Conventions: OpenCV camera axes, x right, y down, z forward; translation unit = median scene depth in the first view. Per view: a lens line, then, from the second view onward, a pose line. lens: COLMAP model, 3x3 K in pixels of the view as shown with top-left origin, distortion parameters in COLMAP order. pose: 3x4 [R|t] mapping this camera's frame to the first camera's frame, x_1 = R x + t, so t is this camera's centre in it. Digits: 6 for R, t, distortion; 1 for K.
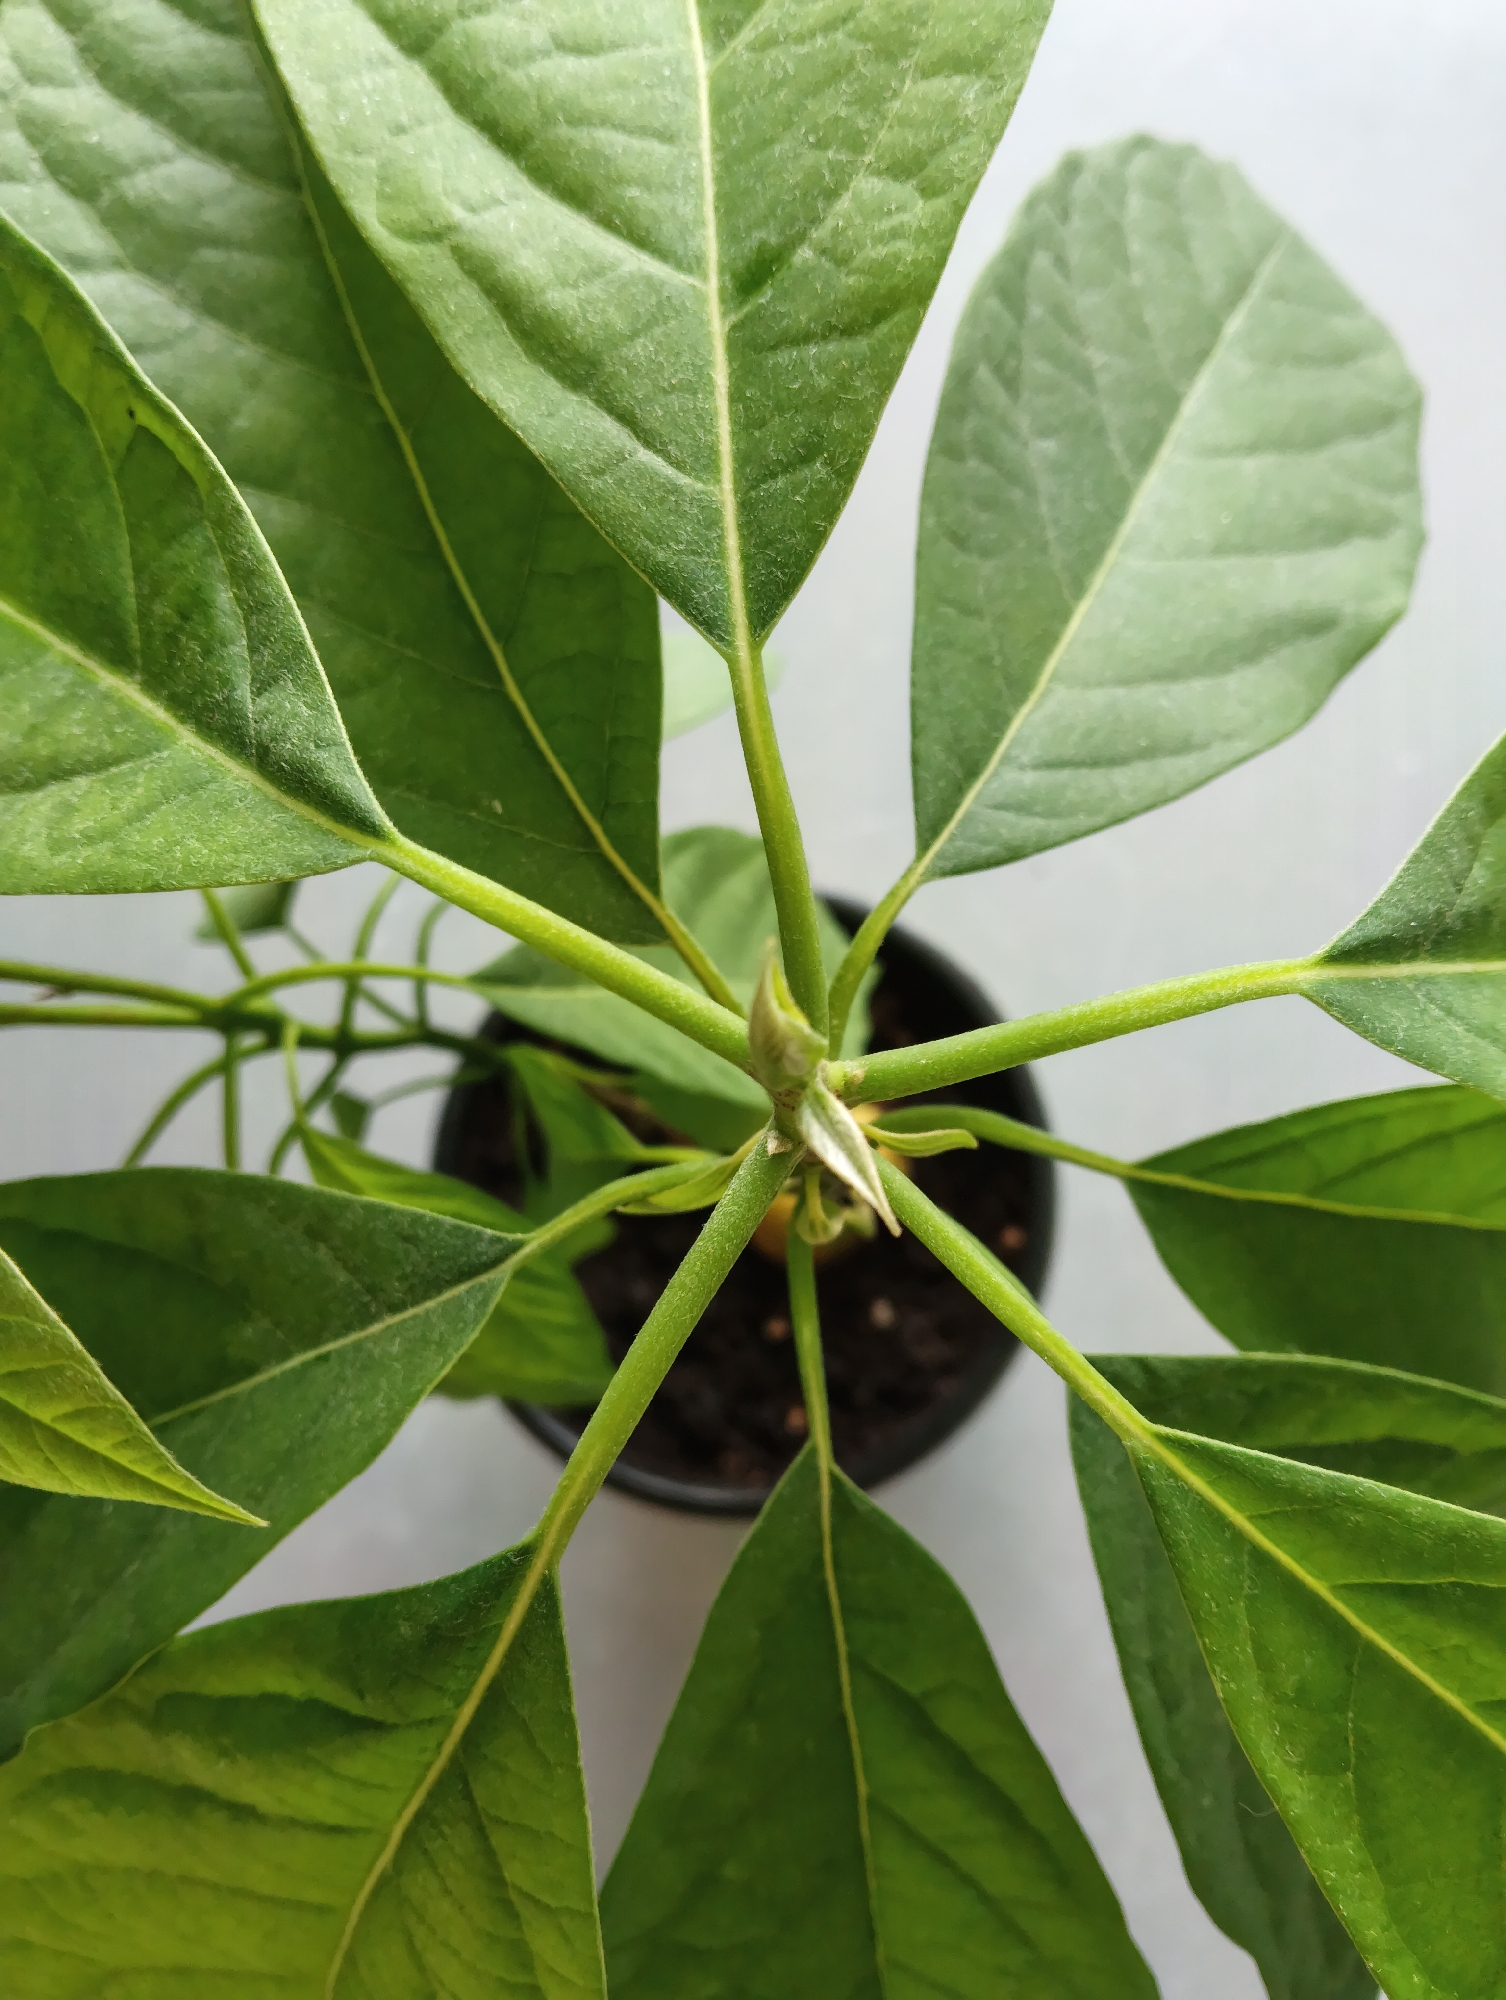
lens RADIAL K [[1572.0, 0, 753.0], [0, 1572.0, 1000.0], [0, 0, 1]] dist [-0.031771, -0.048626]
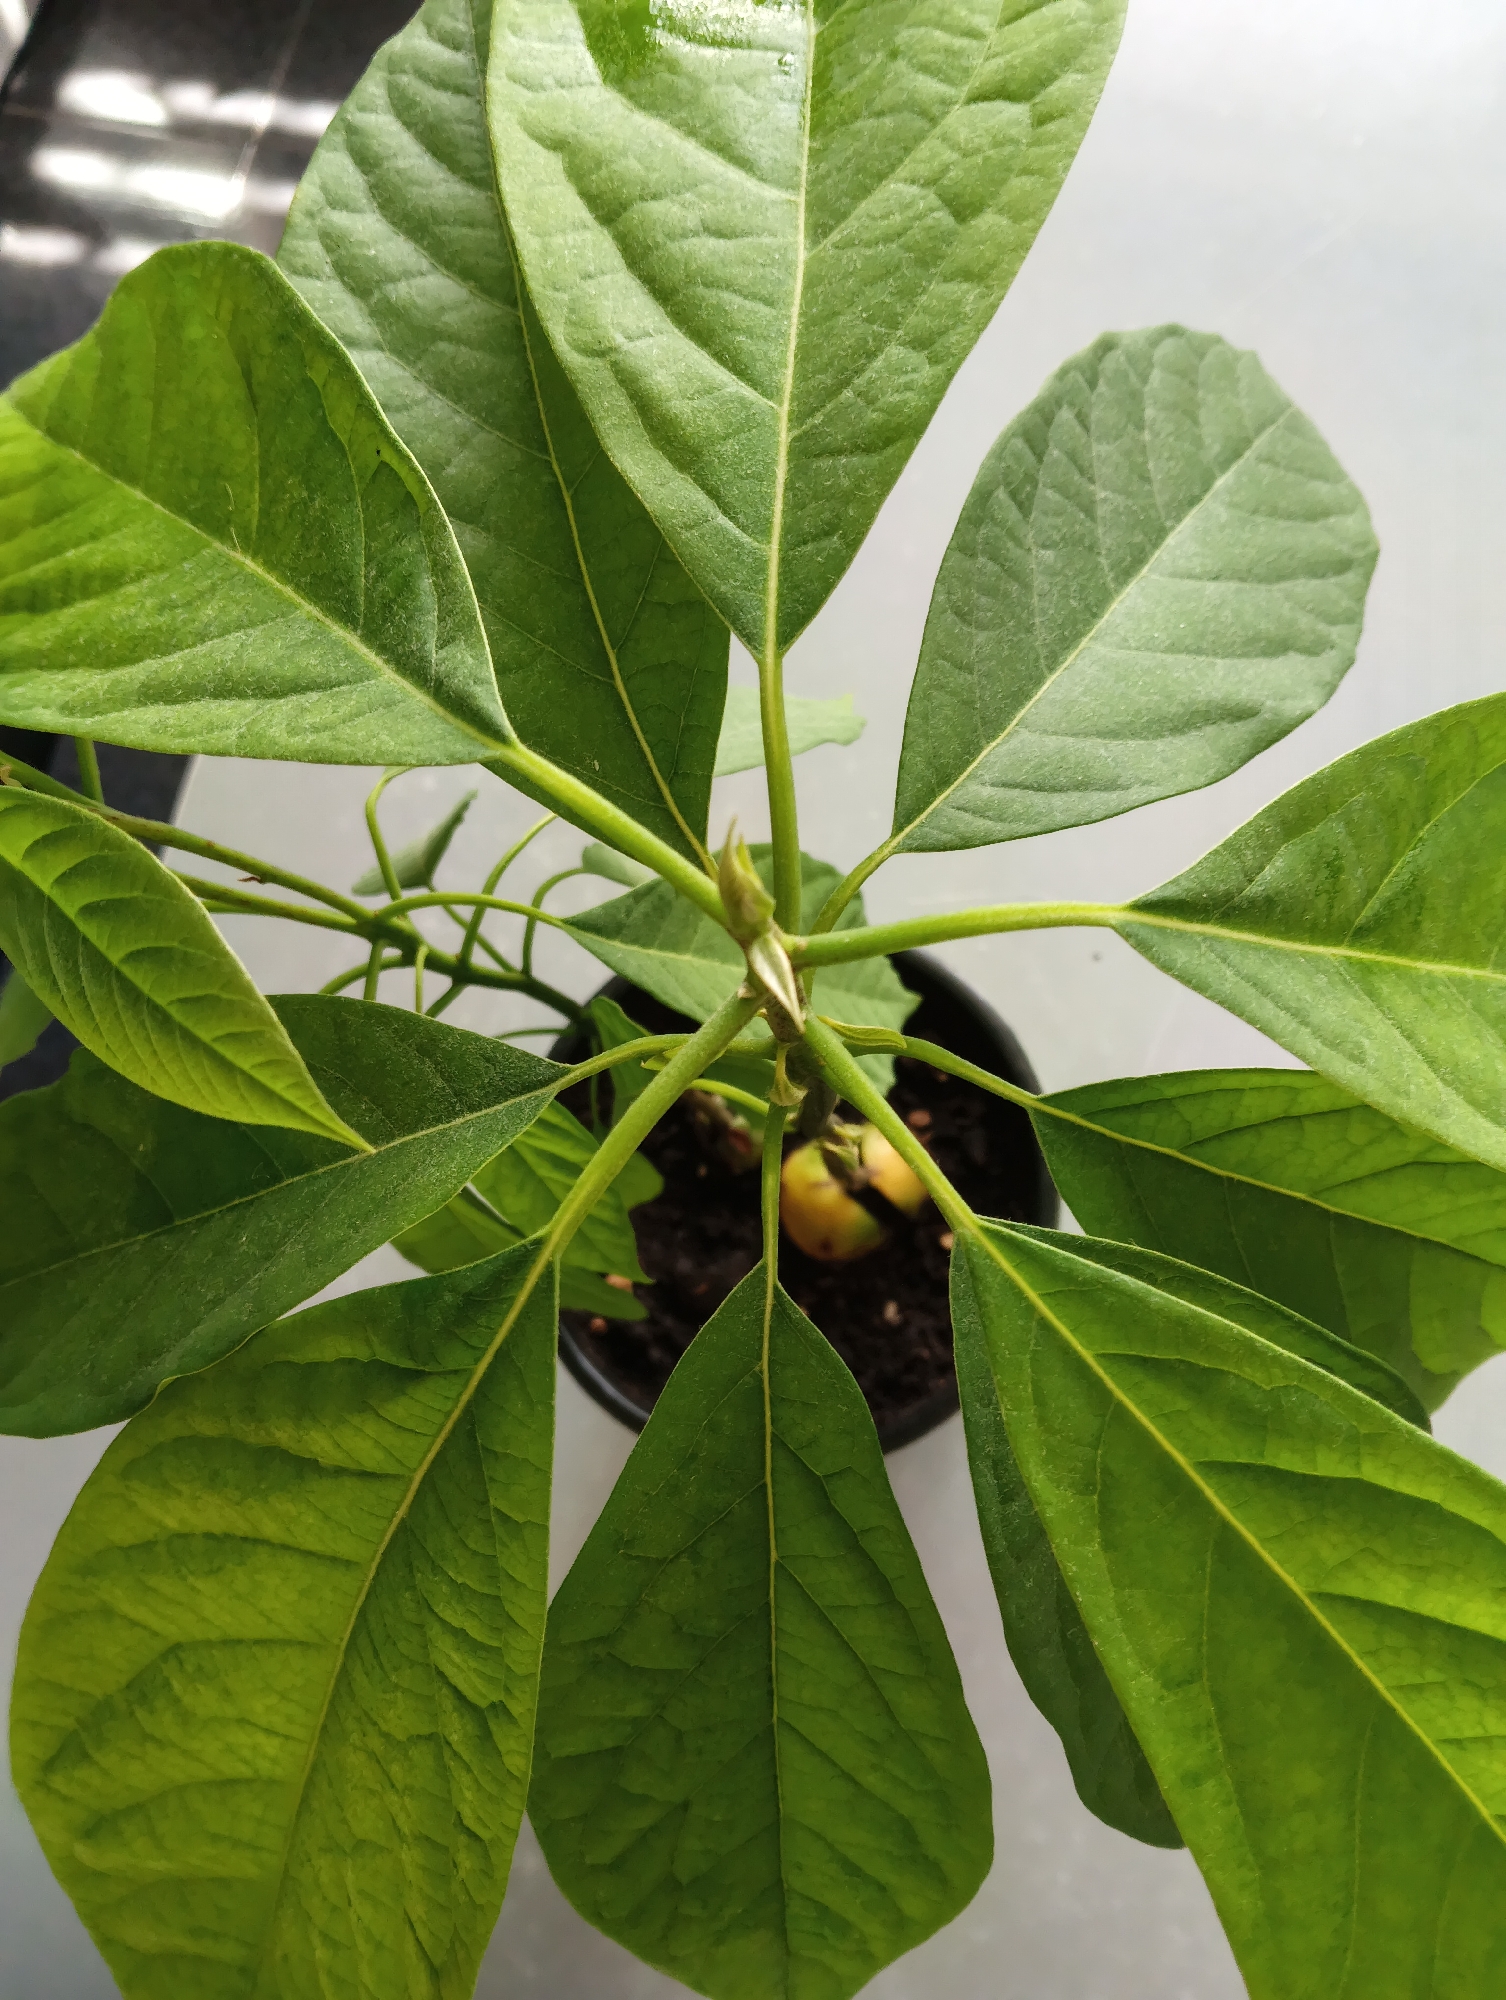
lens RADIAL K [[1444.9, 0, 753.0], [0, 1444.9, 1000.0], [0, 0, 1]] dist [-0.002006, -0.068598]
pose [[0.989774, 0.128708, -0.061493, 0.090458], [-0.130879, 0.990860, -0.032674, 0.122505], [0.056726, 0.040388, 0.997573, -0.290686]]
